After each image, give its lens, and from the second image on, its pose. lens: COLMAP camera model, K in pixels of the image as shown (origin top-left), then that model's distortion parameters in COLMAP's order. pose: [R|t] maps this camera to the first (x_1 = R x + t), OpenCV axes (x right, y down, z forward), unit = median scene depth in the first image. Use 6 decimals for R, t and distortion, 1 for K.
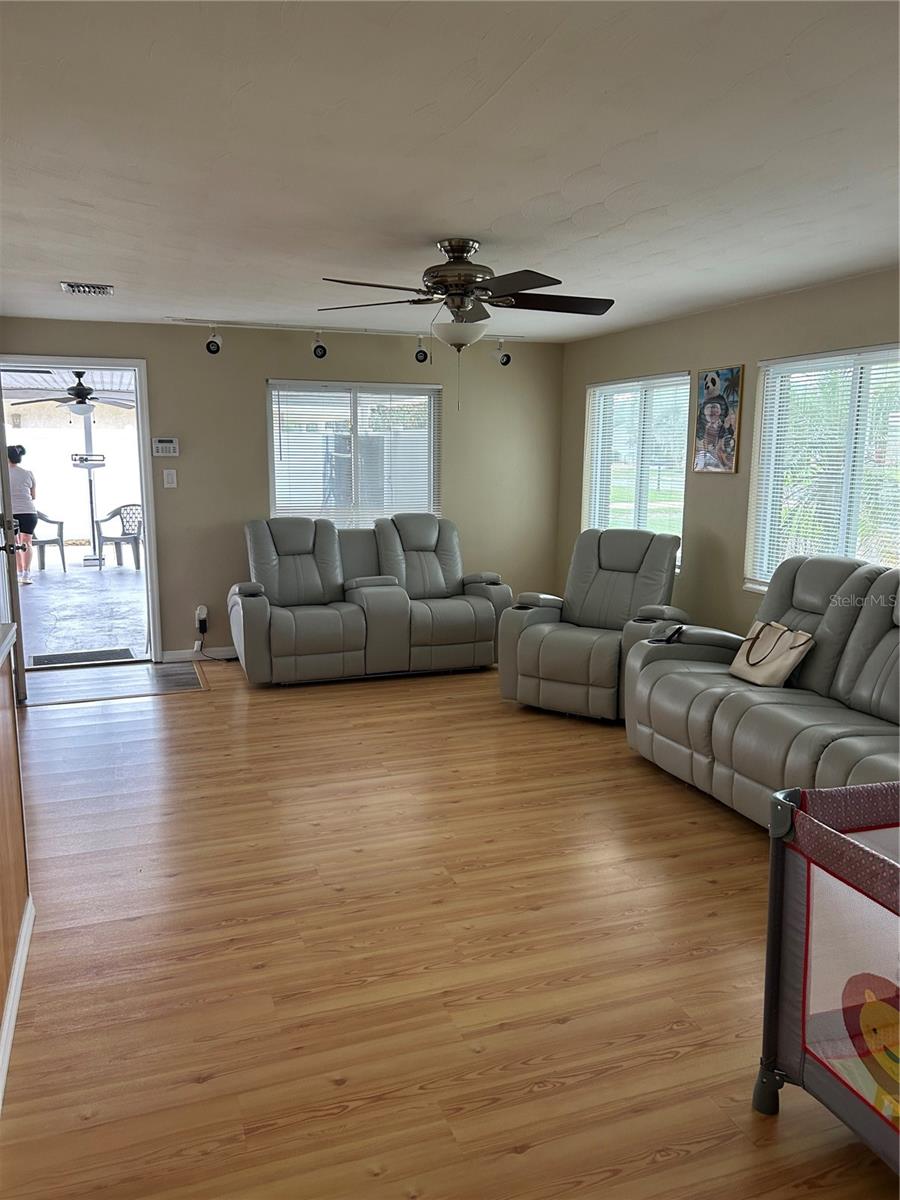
lens RADIAL K [[906.9, 0, 447.0], [0, 906.9, 598.8], [0, 0, 1]] dist [0.030897, -0.024312]
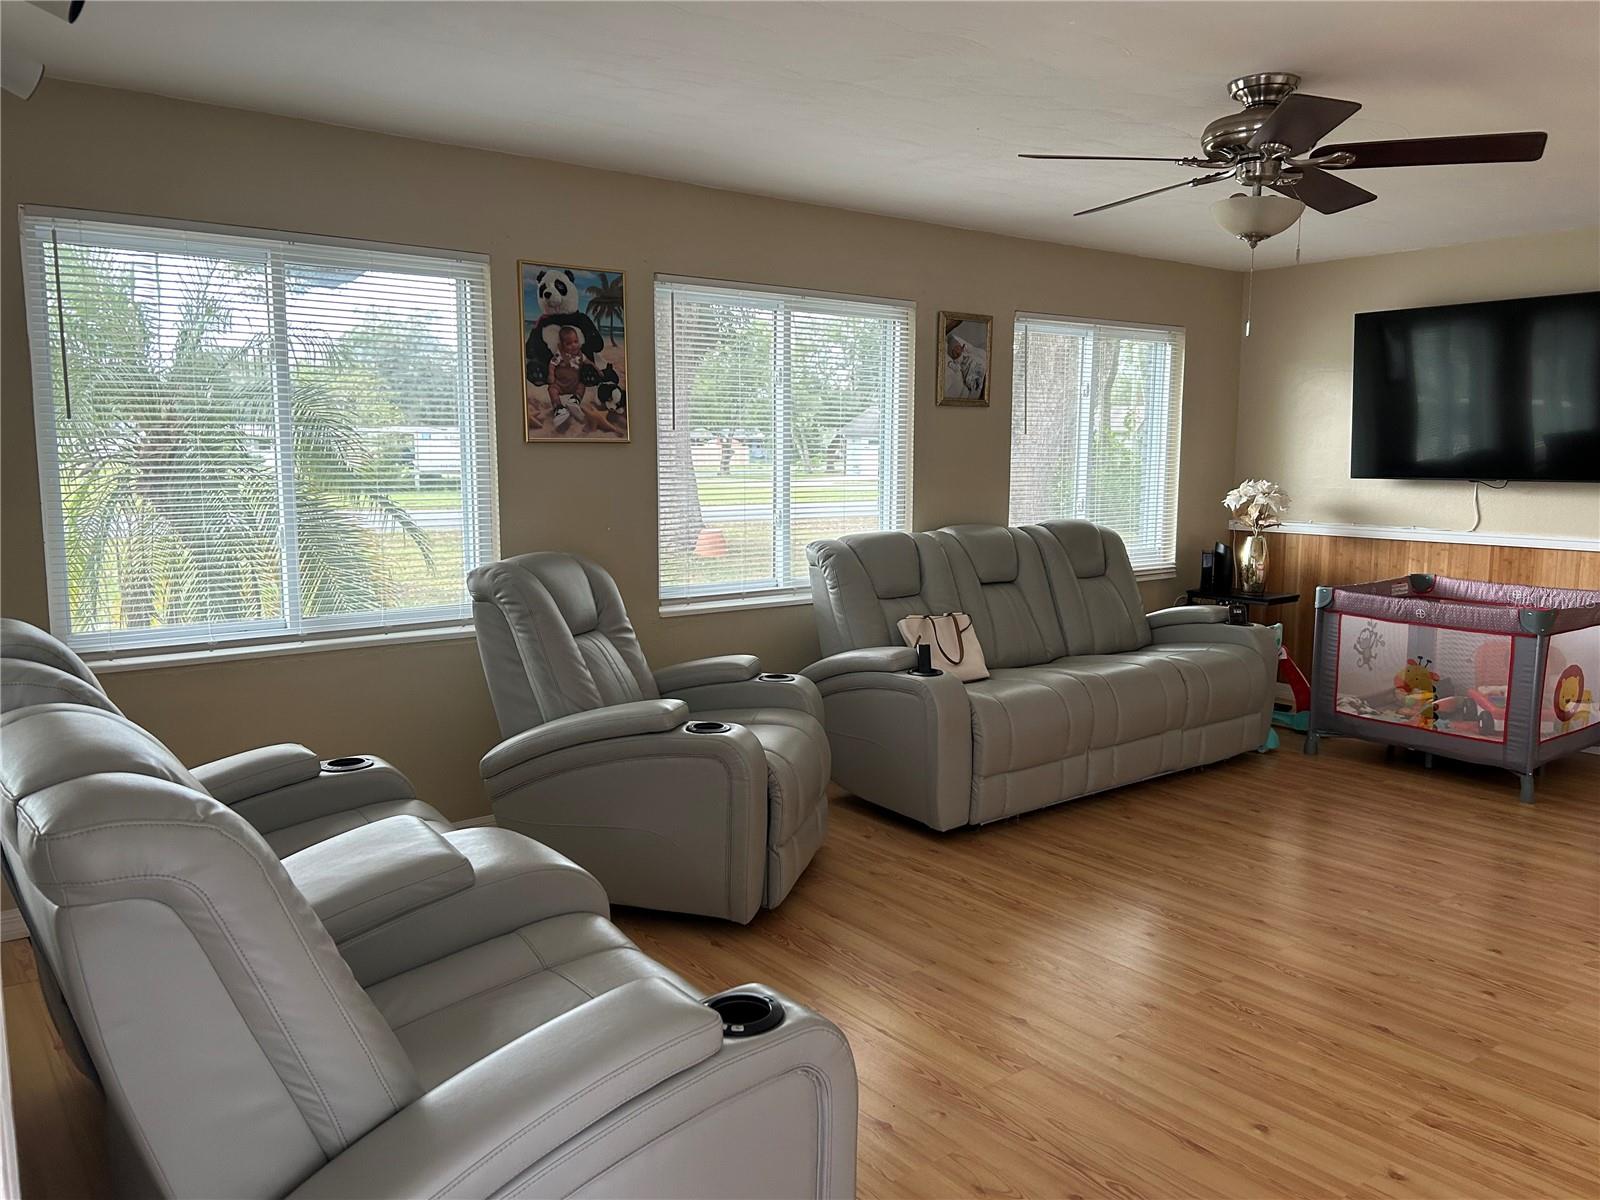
lens RADIAL K [[1209.2, 0, 796.0], [0, 1209.2, 606.9], [0, 0, 1]] dist [0.030897, -0.024312]
pose [[-0.315926, -0.141573, 0.938162, -0.529313], [0.139110, 0.971207, 0.193405, -0.174024], [-0.938530, 0.191609, -0.287135, 1.155878]]
